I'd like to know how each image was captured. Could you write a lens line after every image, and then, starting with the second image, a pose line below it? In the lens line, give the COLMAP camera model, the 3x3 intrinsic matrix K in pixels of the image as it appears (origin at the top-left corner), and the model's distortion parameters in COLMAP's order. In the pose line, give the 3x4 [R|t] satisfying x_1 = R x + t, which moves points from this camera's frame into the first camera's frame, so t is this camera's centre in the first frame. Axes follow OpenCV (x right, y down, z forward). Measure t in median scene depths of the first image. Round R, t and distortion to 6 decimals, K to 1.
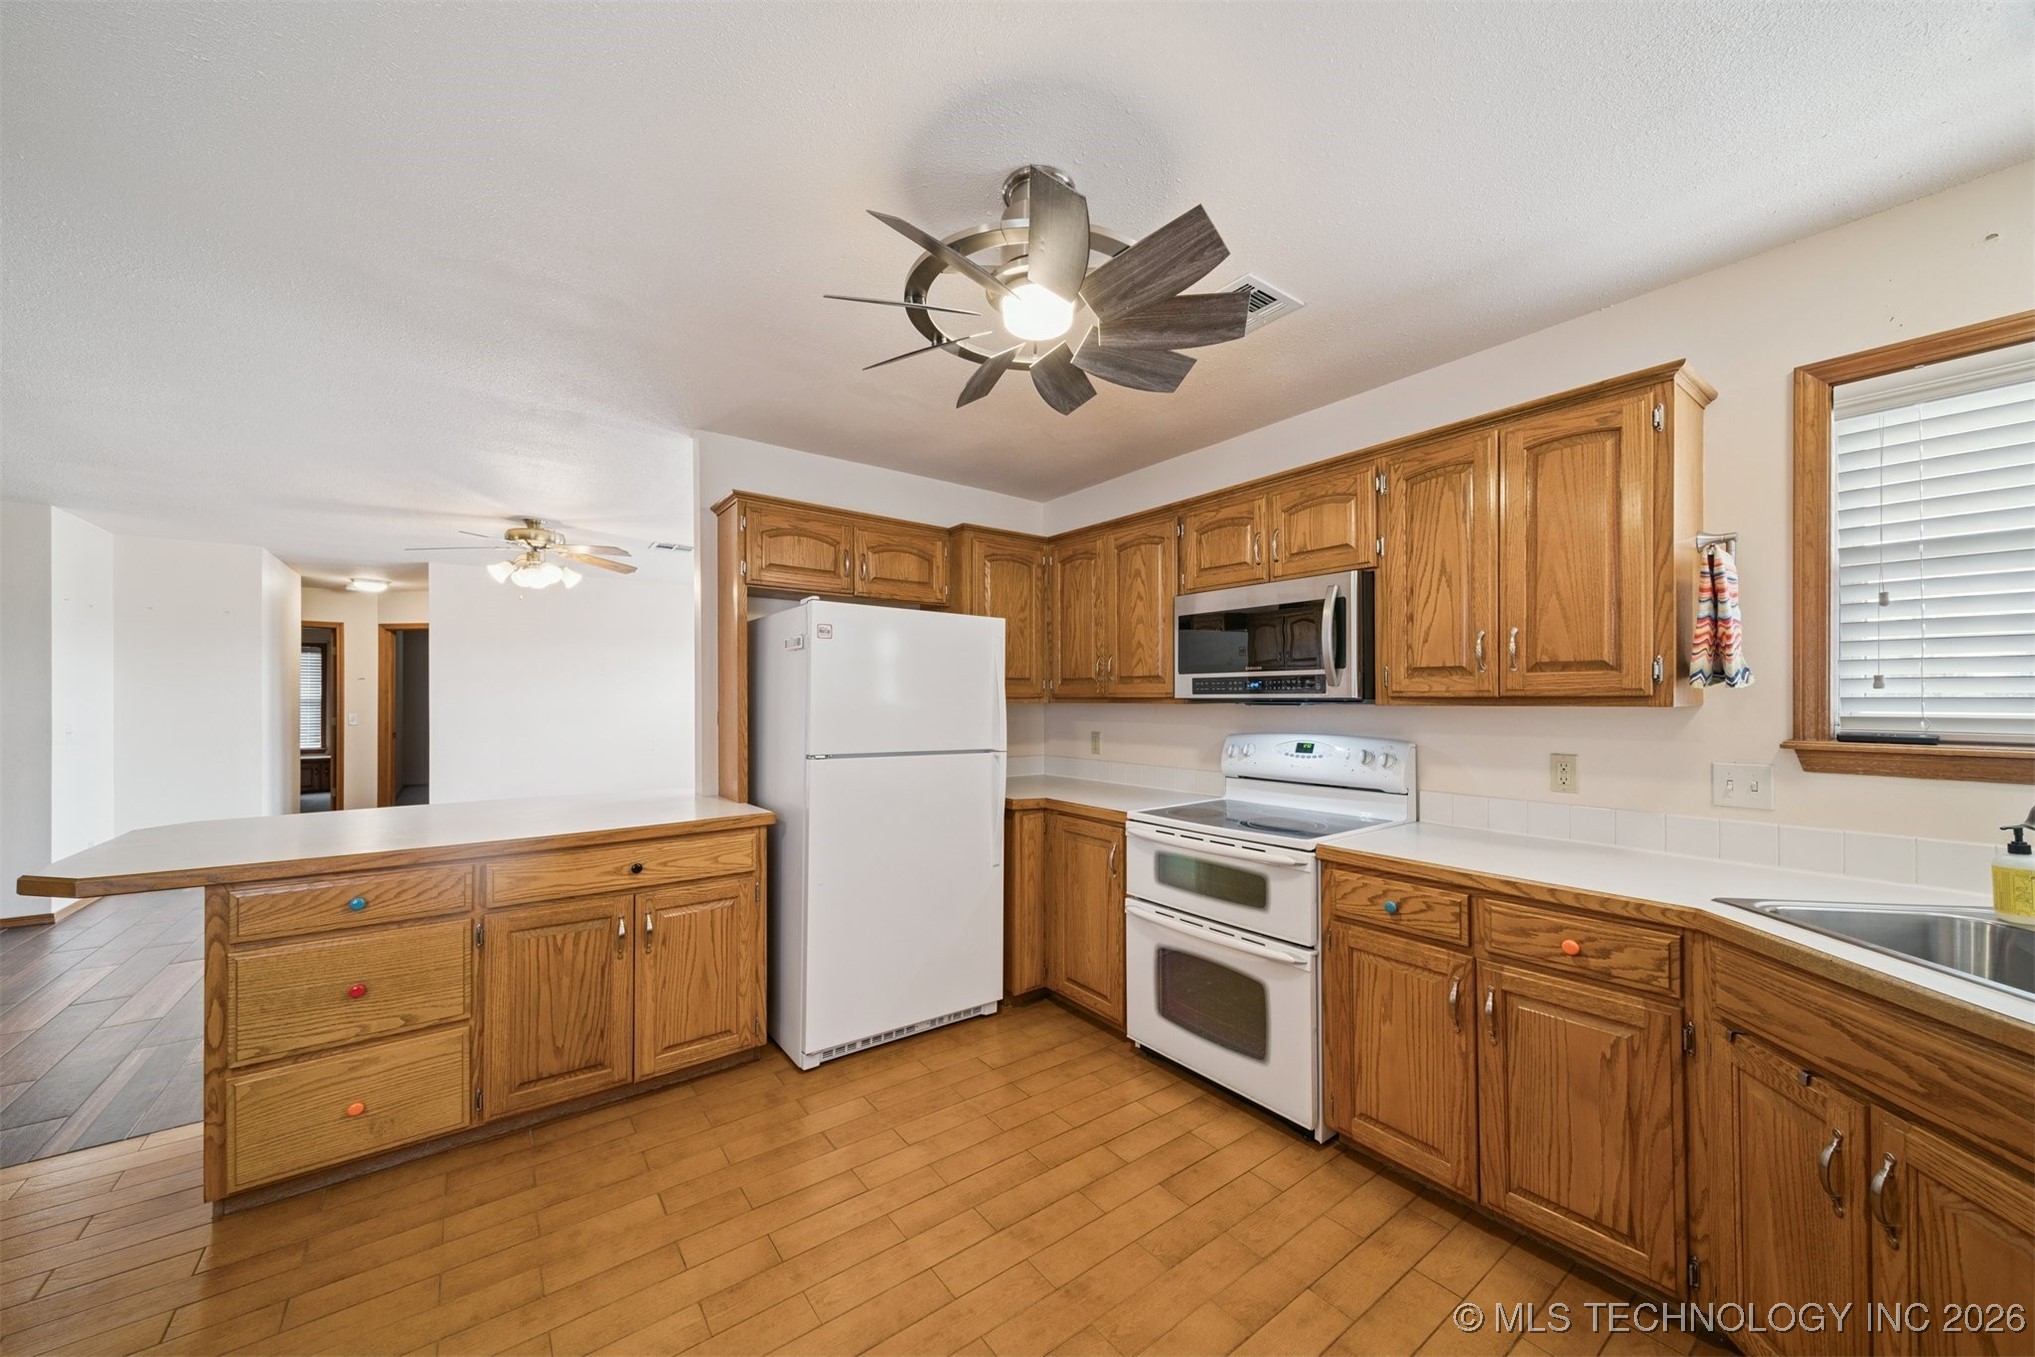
lens RADIAL K [[734.4, 0, 1032.3], [0, 734.4, 700.6], [0, 0, 1]] dist [0.004652, -0.000312]
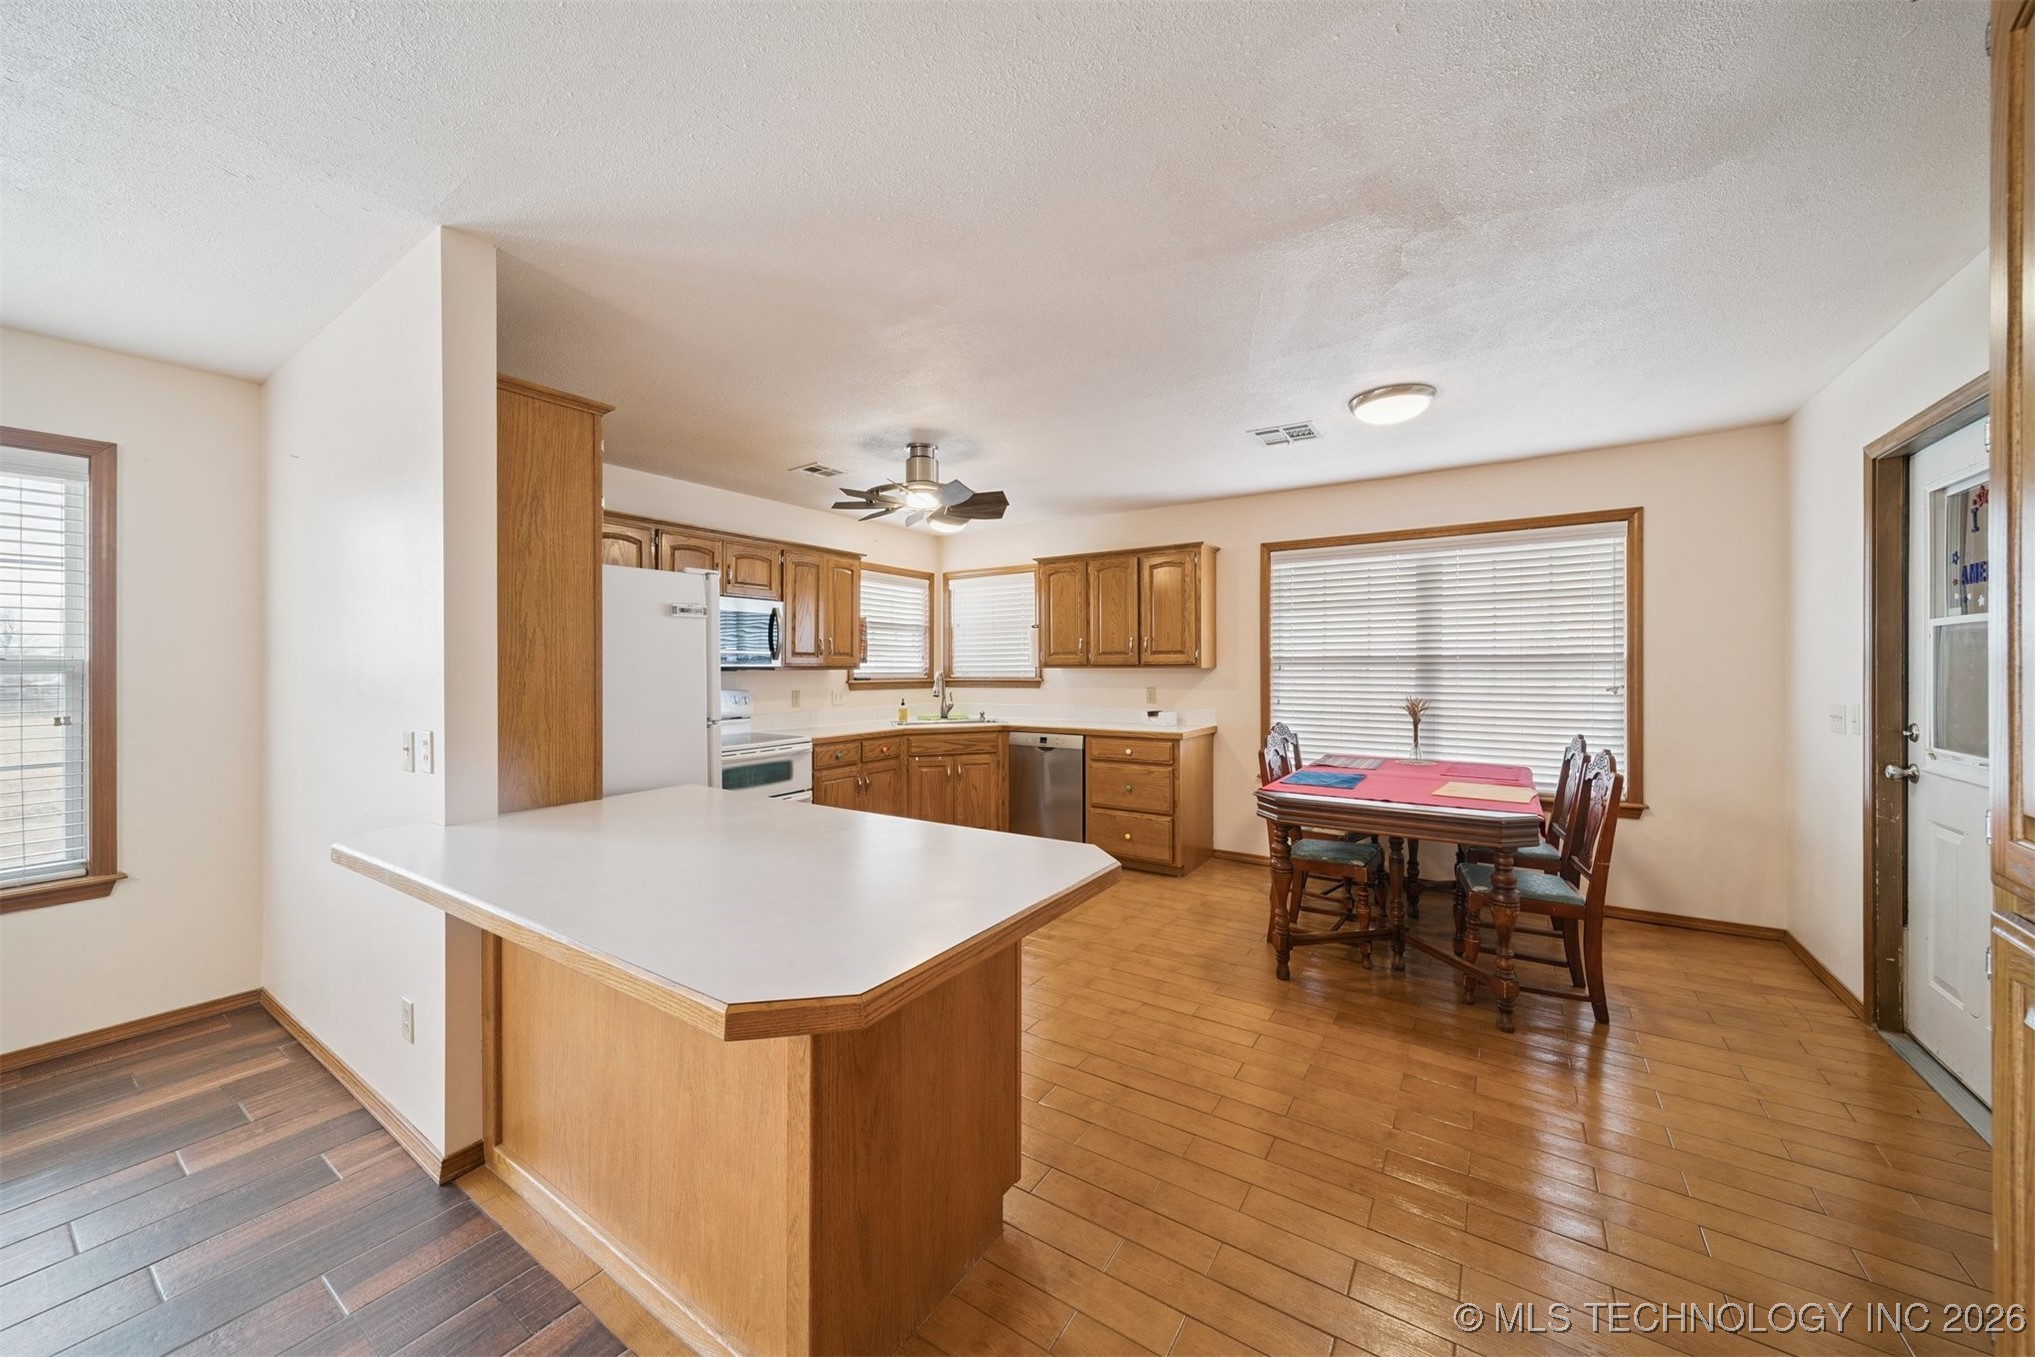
lens RADIAL K [[734.4, 0, 1011.1], [0, 734.4, 668.2], [0, 0, 1]] dist [0.004652, -0.000312]
pose [[-0.320336, 0.001330, 0.947303, -1.672607], [0.006052, 0.999981, 0.000643, 0.003056], [-0.947285, 0.005939, -0.320338, 1.079114]]
